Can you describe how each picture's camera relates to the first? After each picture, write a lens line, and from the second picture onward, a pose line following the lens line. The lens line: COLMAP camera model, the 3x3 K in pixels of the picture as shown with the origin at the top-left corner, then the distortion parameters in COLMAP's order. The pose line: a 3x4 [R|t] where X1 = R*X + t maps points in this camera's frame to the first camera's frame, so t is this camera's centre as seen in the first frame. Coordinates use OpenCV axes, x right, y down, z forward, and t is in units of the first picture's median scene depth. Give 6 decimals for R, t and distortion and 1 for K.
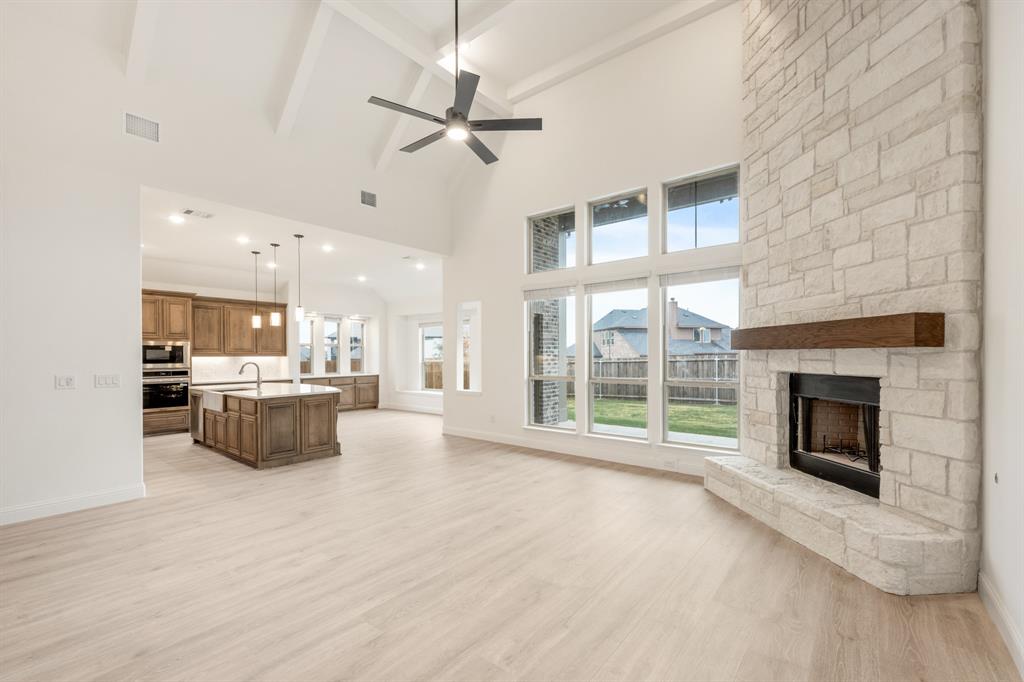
lens RADIAL K [[418.1, 0, 508.6], [0, 418.1, 359.3], [0, 0, 1]] dist [-0.006346, 0.000266]
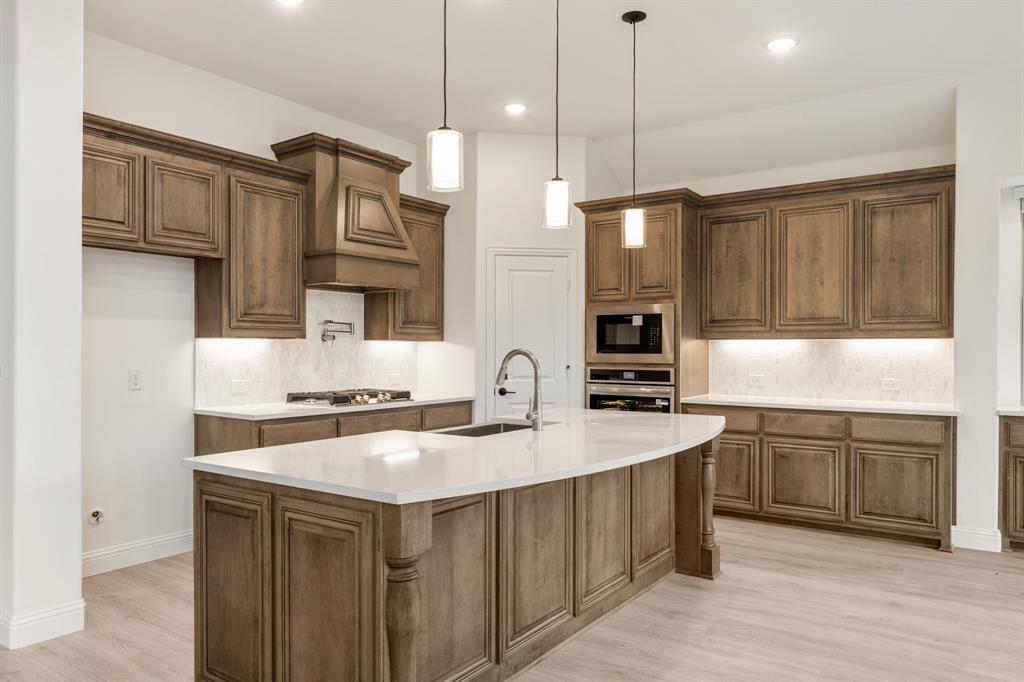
lens RADIAL K [[708.1, 0, 517.8], [0, 708.1, 344.9], [0, 0, 1]] dist [-0.007476, -0.003203]
pose [[0.072187, 0.000194, -0.997391, -0.088088], [-0.012749, 0.999918, -0.000728, 0.005211], [0.997310, 0.012768, 0.072183, 1.458588]]
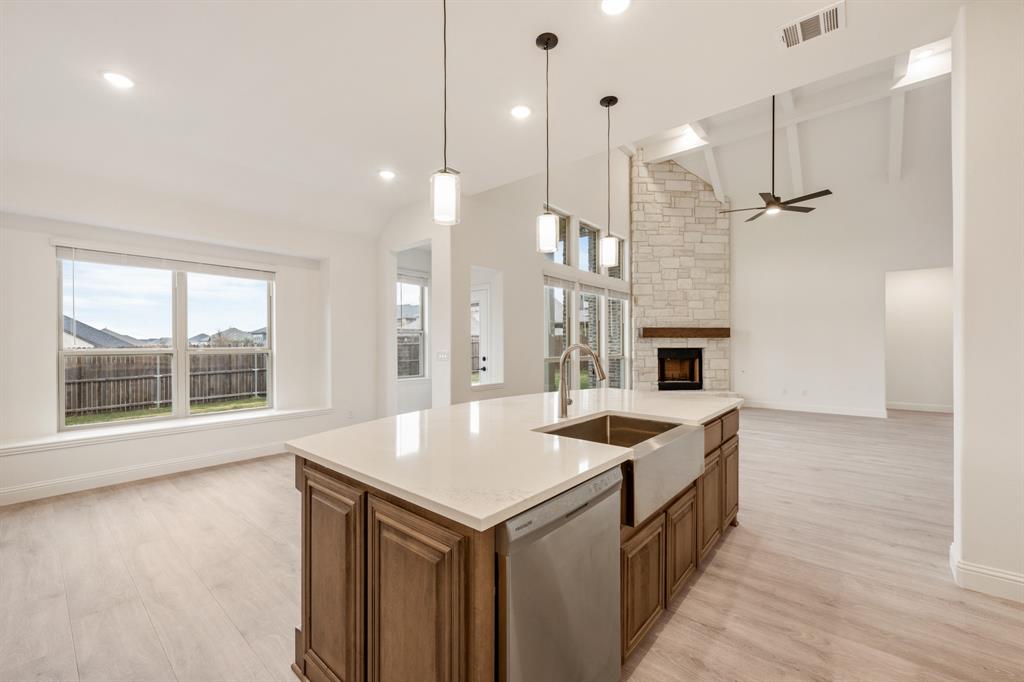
lens RADIAL K [[418.1, 0, 508.6], [0, 418.1, 344.6], [0, 0, 1]] dist [-0.006346, 0.000266]
pose [[0.027376, 0.004683, 0.999614, -1.477930], [0.012101, 0.999914, -0.005016, 0.012937], [-0.999552, 0.012233, 0.027317, 1.605399]]
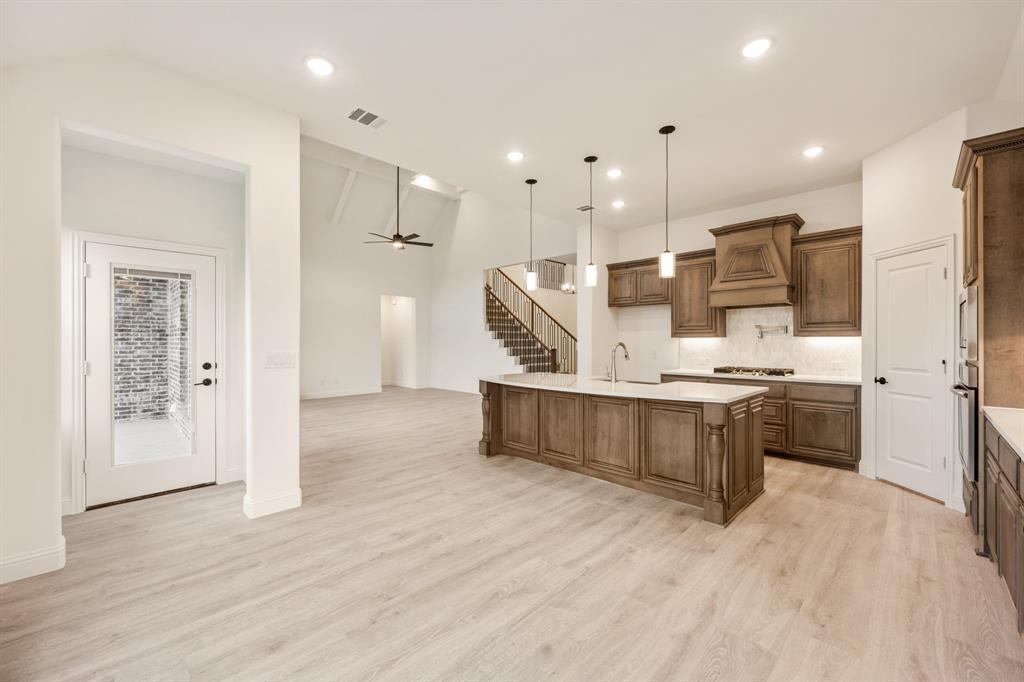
lens RADIAL K [[418.1, 0, 512.6], [0, 418.1, 341.7], [0, 0, 1]] dist [-0.006346, 0.000266]
pose [[-0.994806, 0.005100, 0.101665, -0.781213], [0.006102, 0.999936, 0.009551, -0.002999], [-0.101610, 0.010121, -0.994773, 2.560025]]
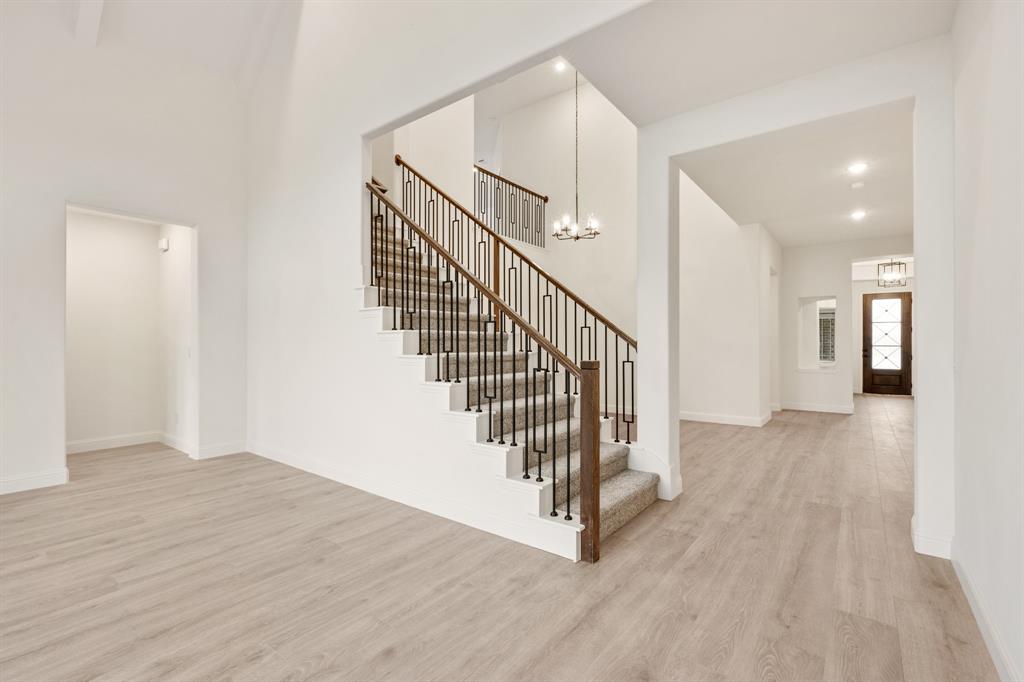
lens RADIAL K [[456.9, 0, 515.7], [0, 456.9, 339.6], [0, 0, 1]] dist [-0.002189, 0.000043]
pose [[-0.999438, 0.006361, -0.032916, -0.649103], [0.006241, 0.999974, 0.003726, 0.020964], [0.032939, 0.003518, -0.999451, 1.100260]]
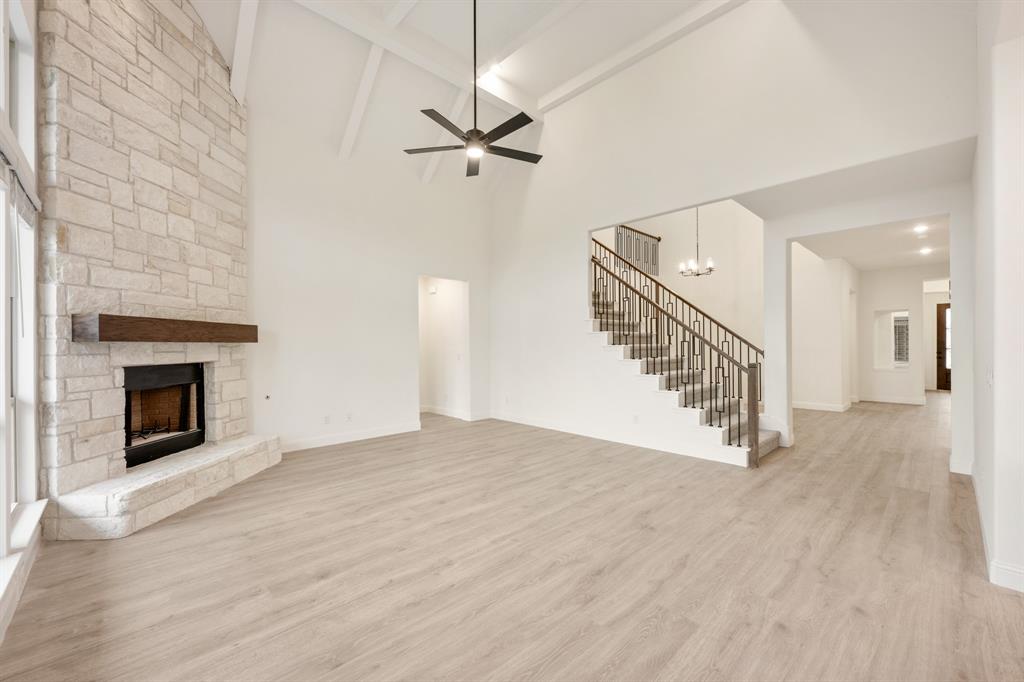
lens RADIAL K [[418.1, 0, 509.7], [0, 418.1, 343.3], [0, 0, 1]] dist [-0.006346, 0.000266]
pose [[-0.991433, 0.011490, 0.130111, -0.276534], [0.012610, 0.999890, 0.007787, -0.015675], [-0.130007, 0.009361, -0.991469, 1.651377]]
